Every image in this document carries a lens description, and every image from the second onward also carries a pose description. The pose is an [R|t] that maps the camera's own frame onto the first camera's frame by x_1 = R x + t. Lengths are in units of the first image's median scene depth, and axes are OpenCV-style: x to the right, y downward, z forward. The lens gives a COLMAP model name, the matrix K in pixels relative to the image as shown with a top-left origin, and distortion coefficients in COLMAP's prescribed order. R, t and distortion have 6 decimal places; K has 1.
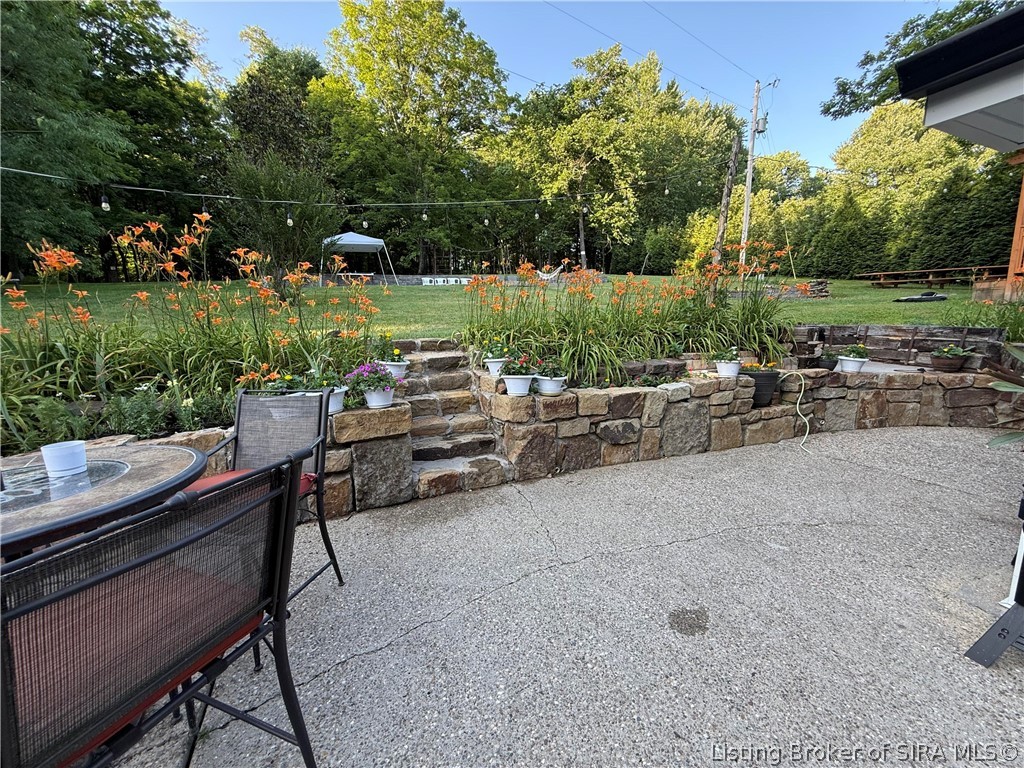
lens RADIAL K [[409.6, 0, 509.7], [0, 409.6, 387.0], [0, 0, 1]] dist [0.000025, 0.000004]
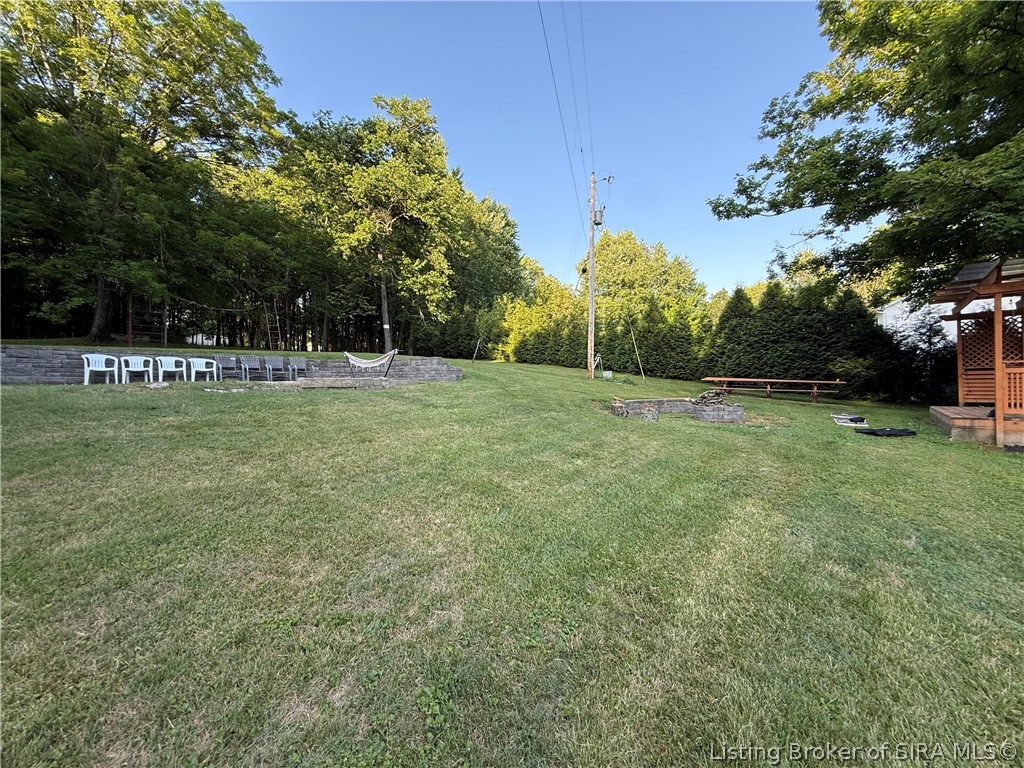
lens RADIAL K [[409.6, 0, 509.7], [0, 409.6, 387.0], [0, 0, 1]] dist [0.000025, 0.000004]
pose [[0.845331, 0.014186, 0.534054, -0.070320], [0.073312, 0.987110, -0.142263, -0.165740], [-0.529188, 0.159412, 0.833395, 0.473757]]
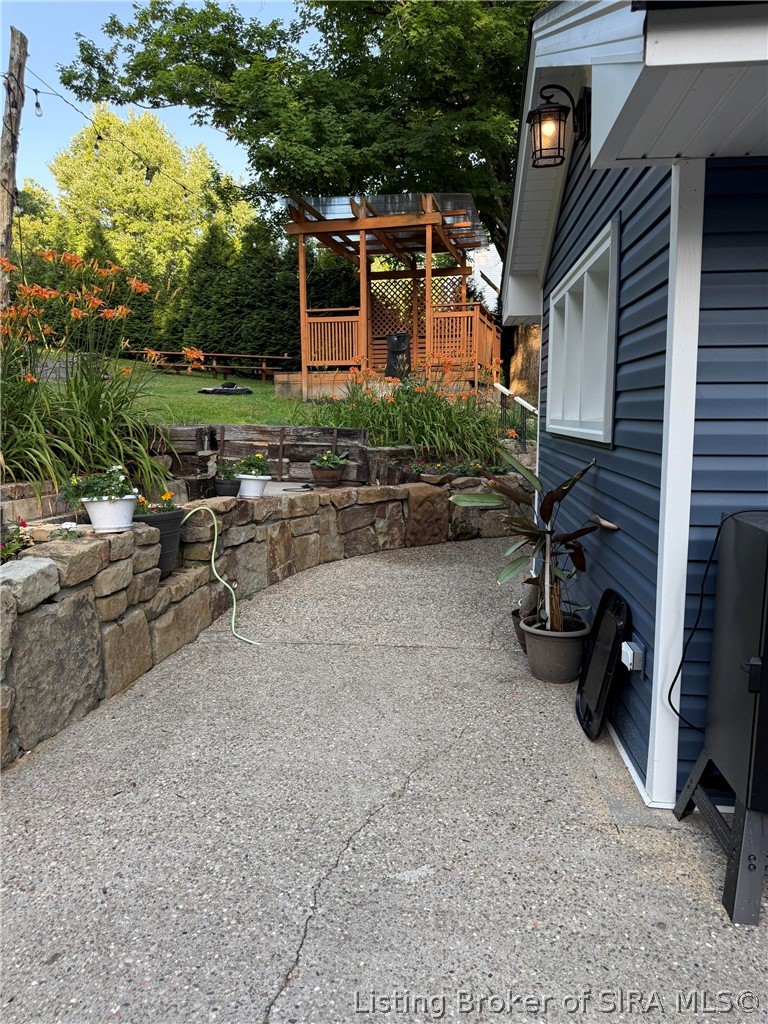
lens RADIAL K [[717.6, 0, 386.8], [0, 717.6, 510.6], [0, 0, 1]] dist [0.057027, -0.068627]
pose [[0.483299, -0.098174, 0.869933, -0.009605], [0.126799, 0.991064, 0.041399, -0.011327], [-0.866224, 0.090298, 0.491429, 0.085869]]
